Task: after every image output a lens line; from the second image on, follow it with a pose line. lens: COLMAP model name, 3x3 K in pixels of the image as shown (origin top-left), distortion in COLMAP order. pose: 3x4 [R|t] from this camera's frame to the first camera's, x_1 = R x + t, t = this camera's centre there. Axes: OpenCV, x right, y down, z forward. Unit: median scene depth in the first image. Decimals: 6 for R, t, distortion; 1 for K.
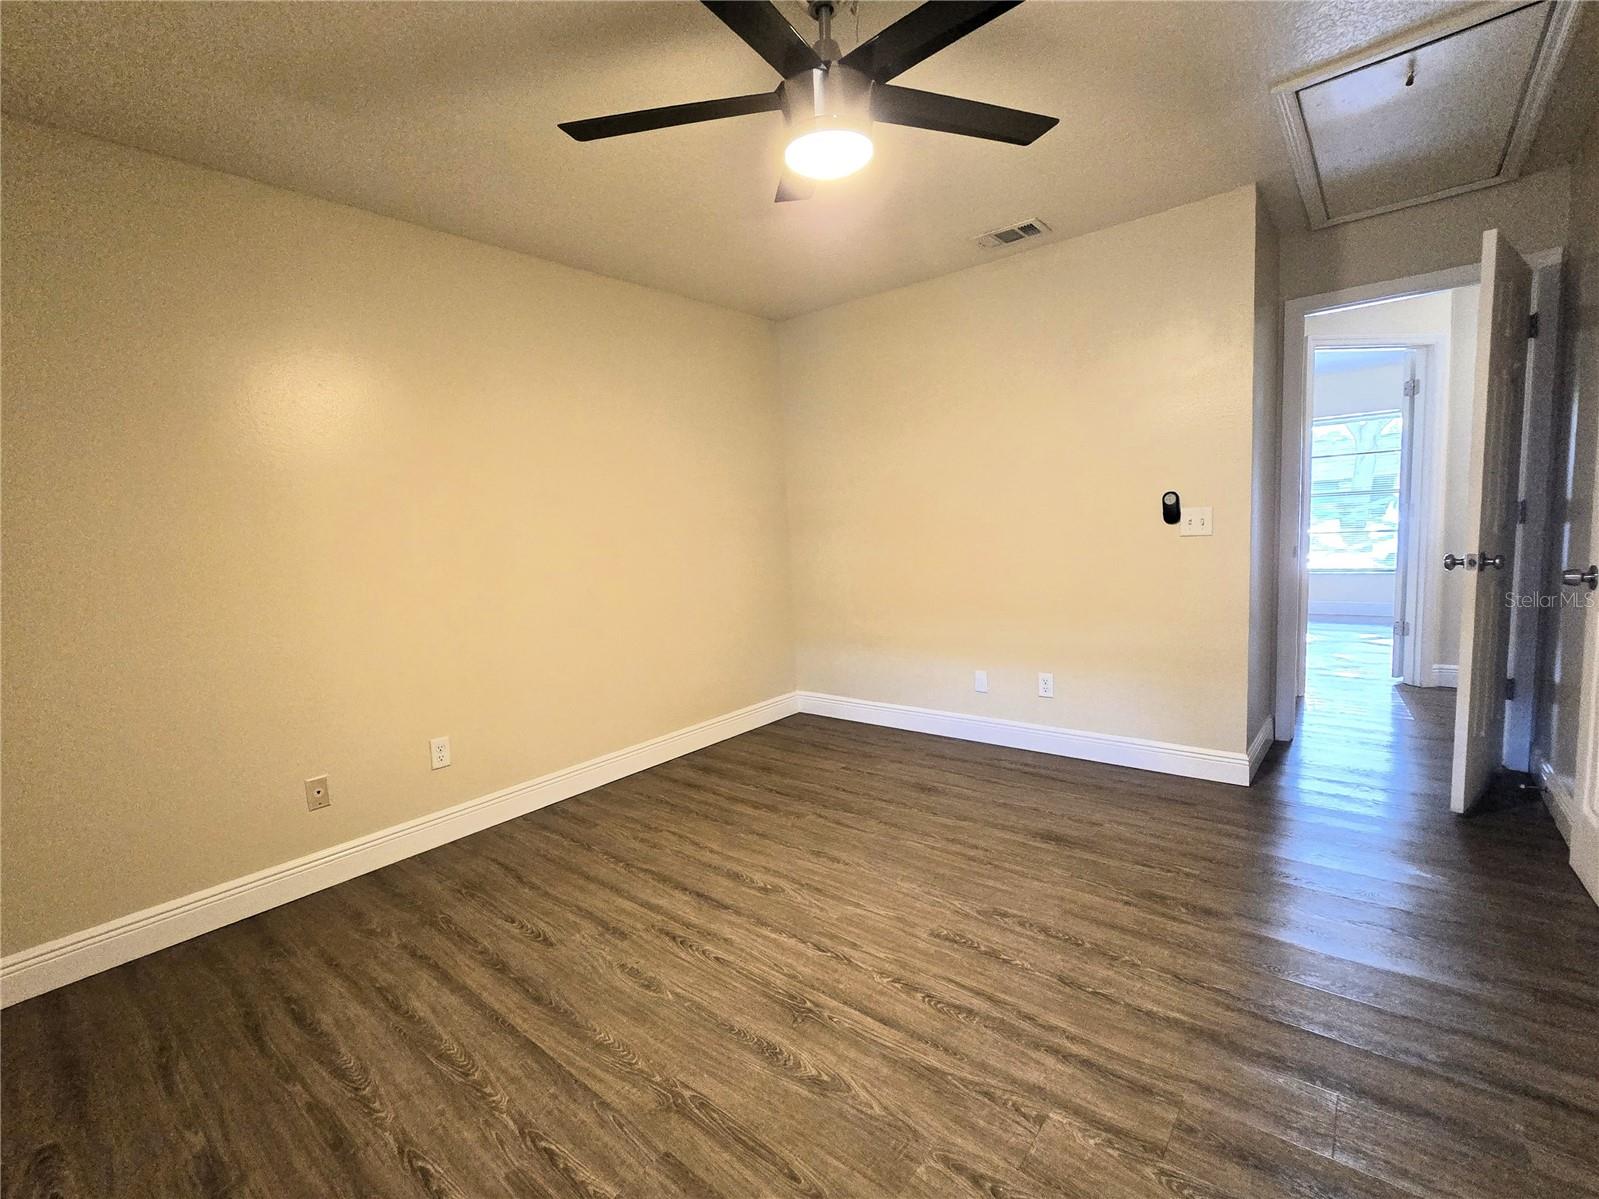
lens RADIAL K [[699.2, 0, 786.6], [0, 699.2, 636.9], [0, 0, 1]] dist [-0.002161, -0.000279]
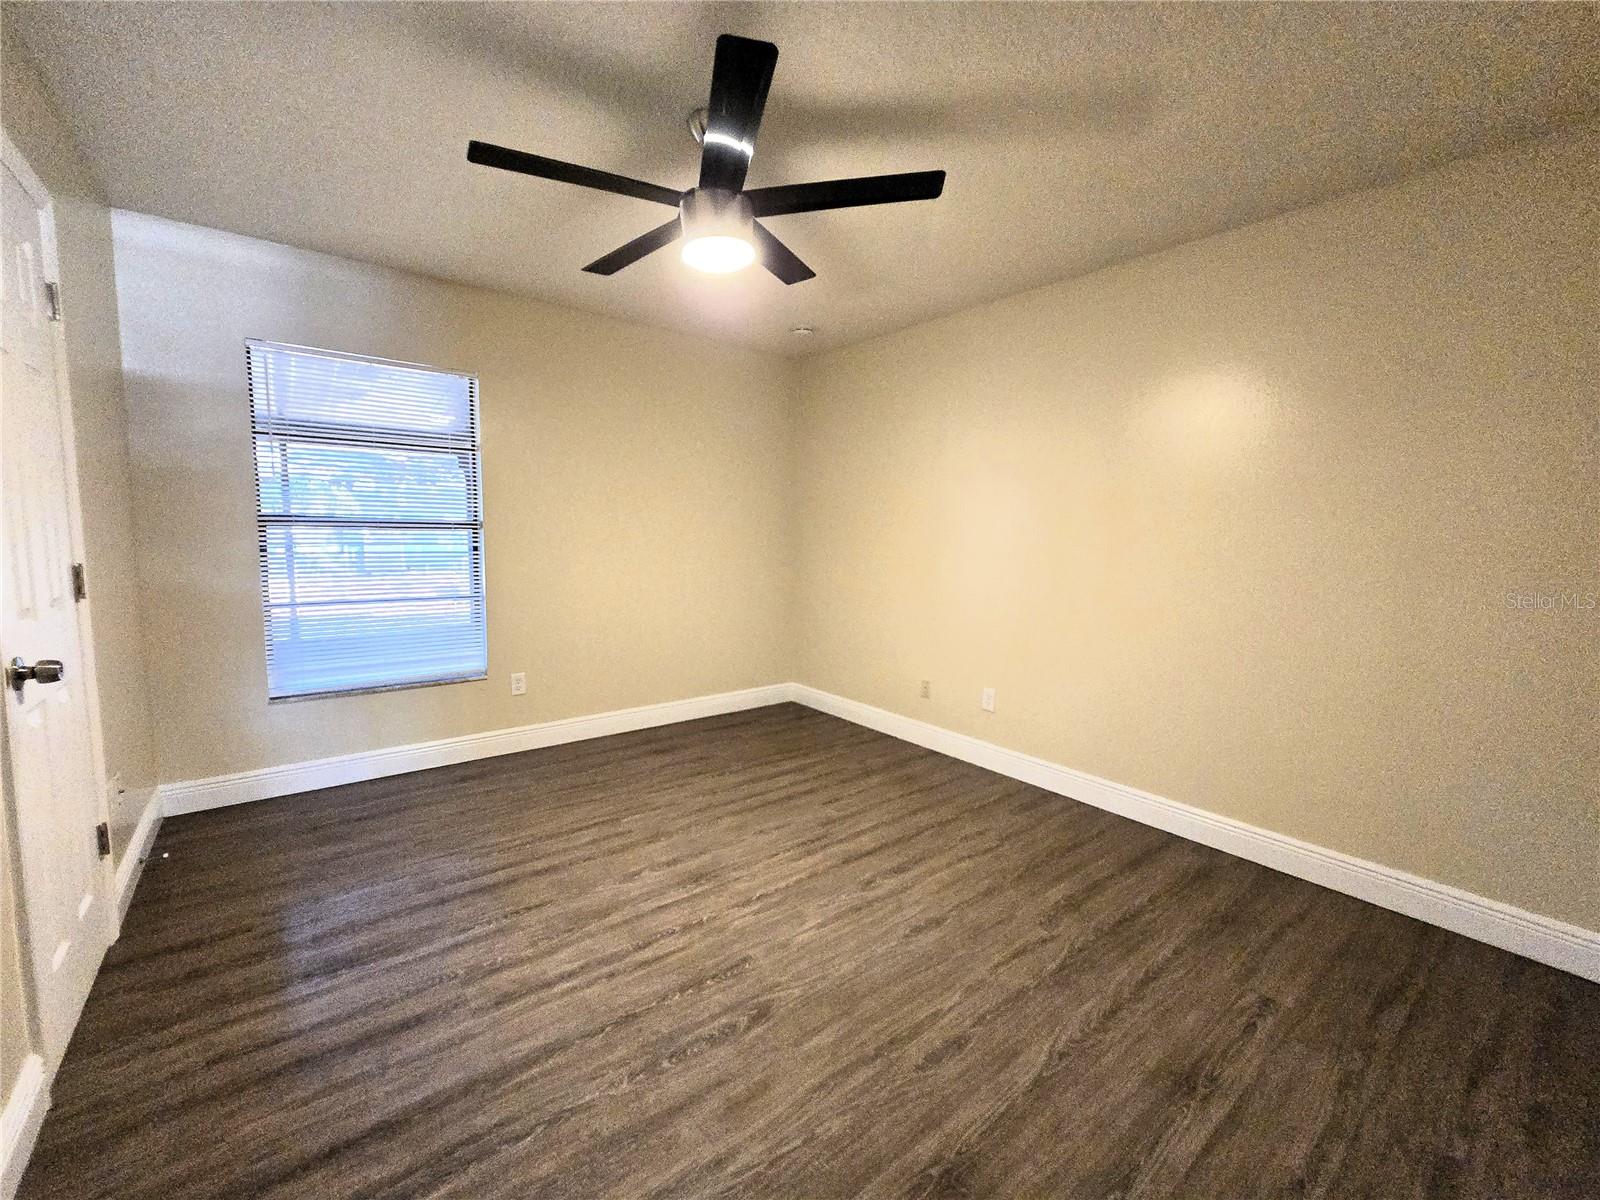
lens RADIAL K [[663.6, 0, 790.9], [0, 663.6, 603.9], [0, 0, 1]] dist [-0.001439, -0.000099]
pose [[-0.208646, 0.159376, -0.964918, 1.033935], [-0.163301, 0.967103, 0.195048, -0.259809], [0.964261, 0.198268, -0.175756, 1.126962]]
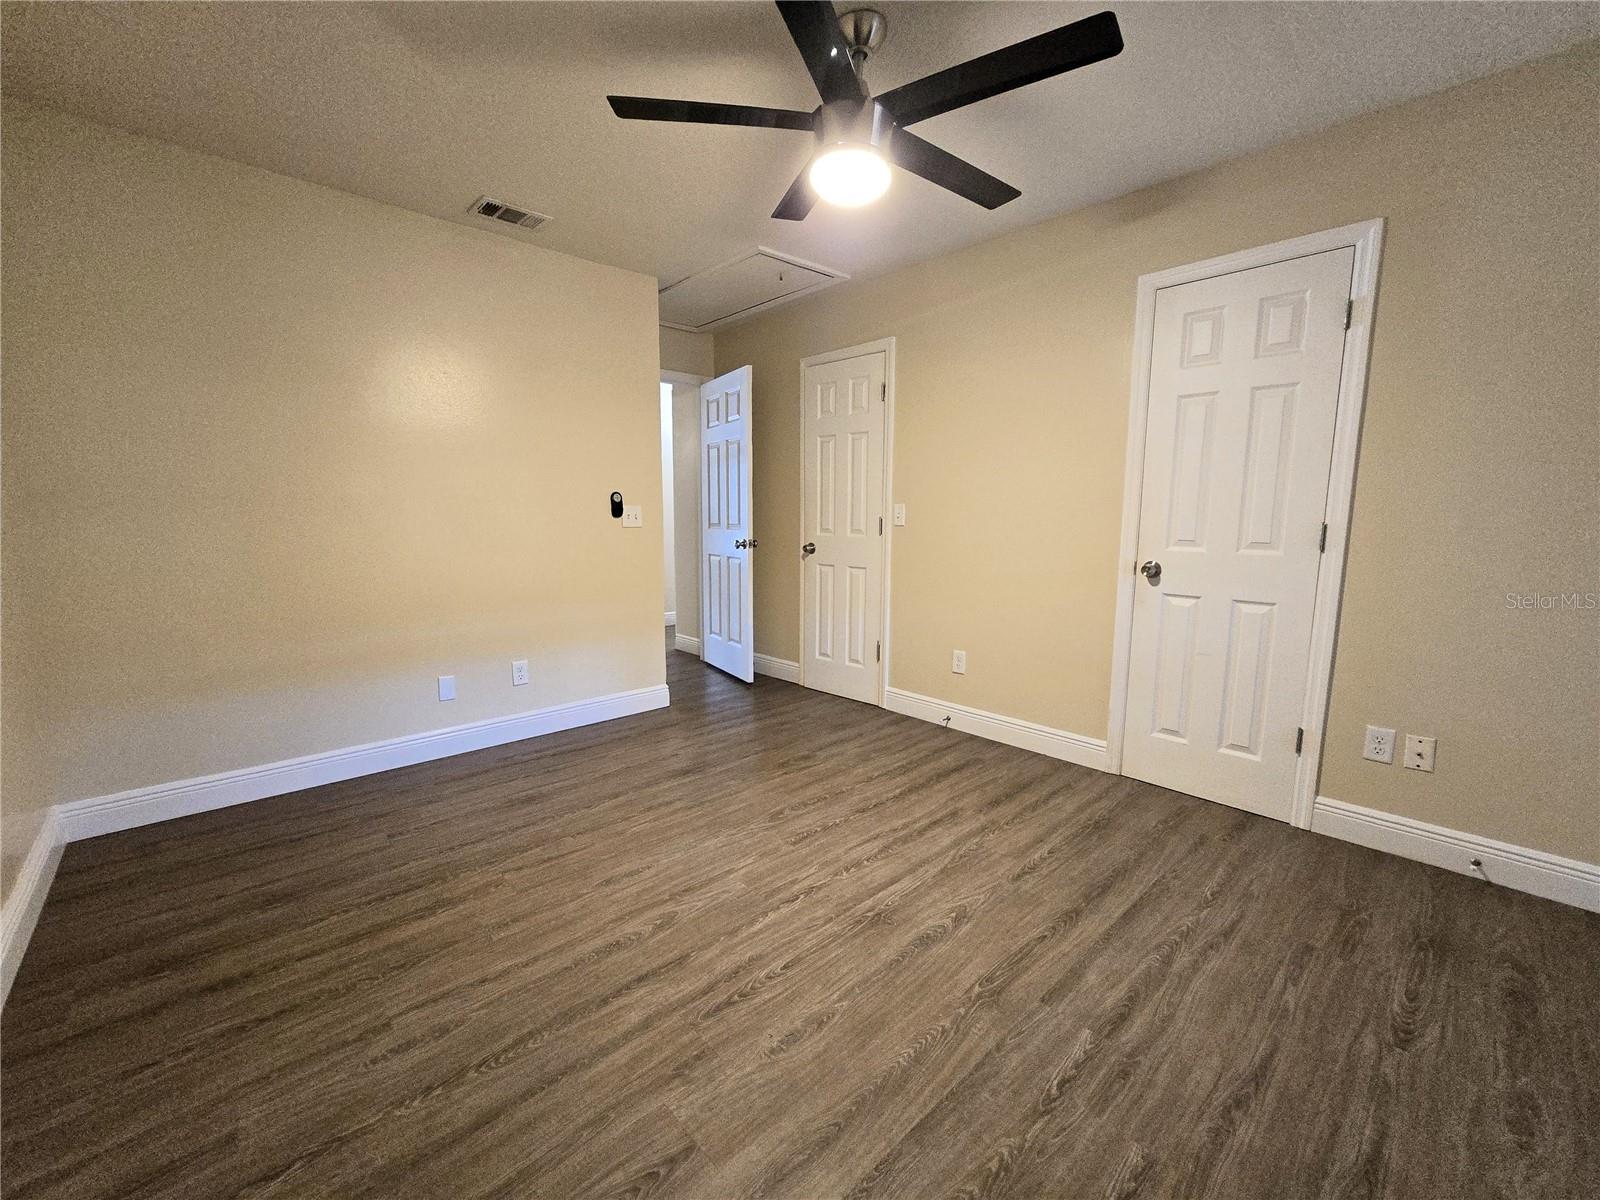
lens RADIAL K [[661.7, 0, 798.4], [0, 661.7, 598.4], [0, 0, 1]] dist [-0.002117, 0.000249]
pose [[0.123112, -0.075040, 0.989552, -0.880193], [0.147663, 0.987422, 0.056507, -0.052303], [-0.981345, 0.139164, 0.132644, 0.783959]]
